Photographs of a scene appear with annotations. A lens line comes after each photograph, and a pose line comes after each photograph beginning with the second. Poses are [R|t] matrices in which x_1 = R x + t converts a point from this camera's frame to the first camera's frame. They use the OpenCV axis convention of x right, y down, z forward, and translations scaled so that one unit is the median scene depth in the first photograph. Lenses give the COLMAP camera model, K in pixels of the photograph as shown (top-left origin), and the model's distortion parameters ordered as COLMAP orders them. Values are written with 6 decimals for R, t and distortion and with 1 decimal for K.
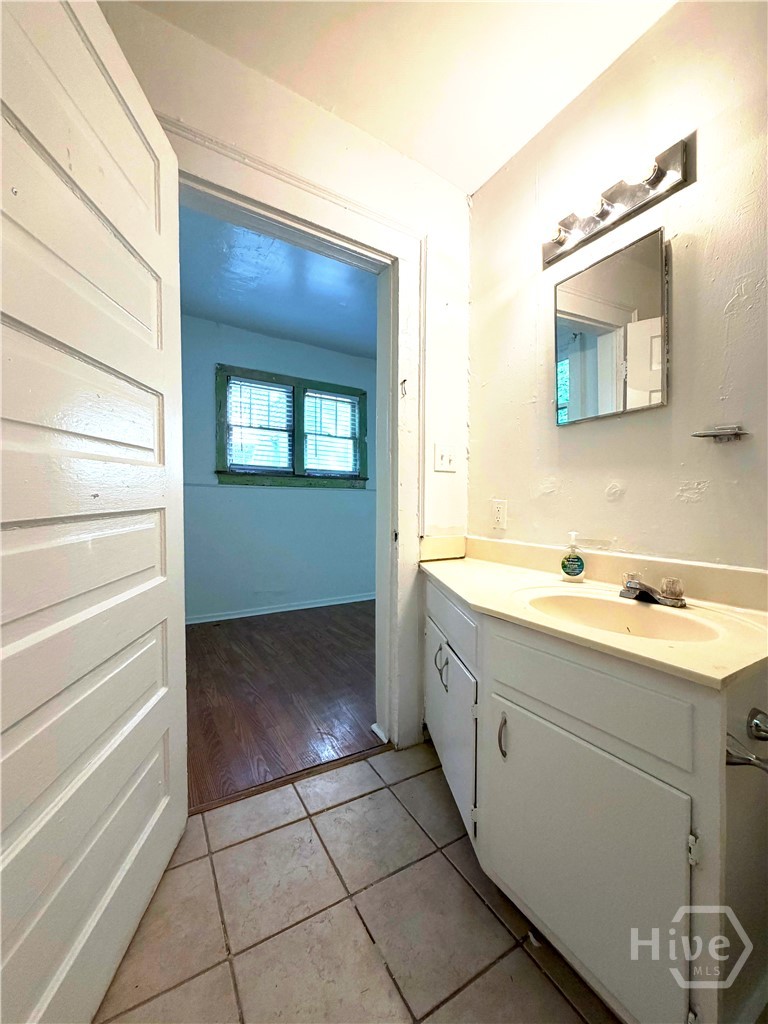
lens RADIAL K [[406.8, 0, 379.5], [0, 406.8, 510.4], [0, 0, 1]] dist [0.002265, -0.000141]
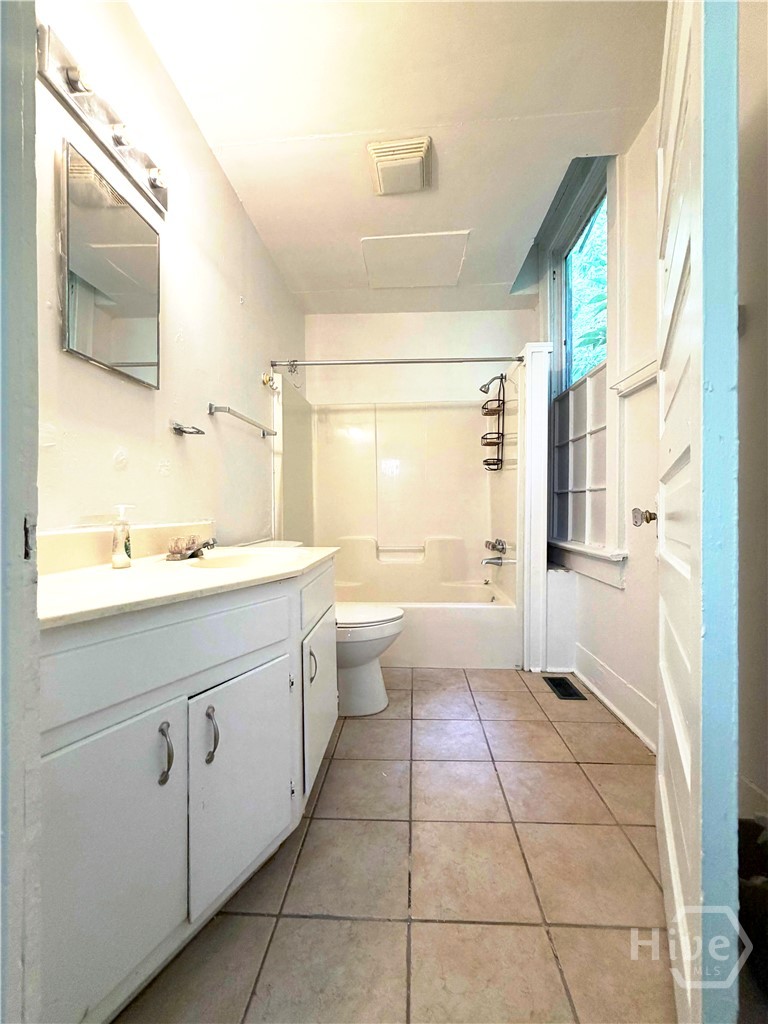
lens RADIAL K [[406.8, 0, 387.6], [0, 406.8, 505.6], [0, 0, 1]] dist [0.002265, -0.000141]
pose [[-0.823890, -0.003323, 0.566740, -0.496224], [0.008461, 0.999799, 0.018162, 0.053848], [-0.566687, 0.019759, -0.823696, 1.640763]]
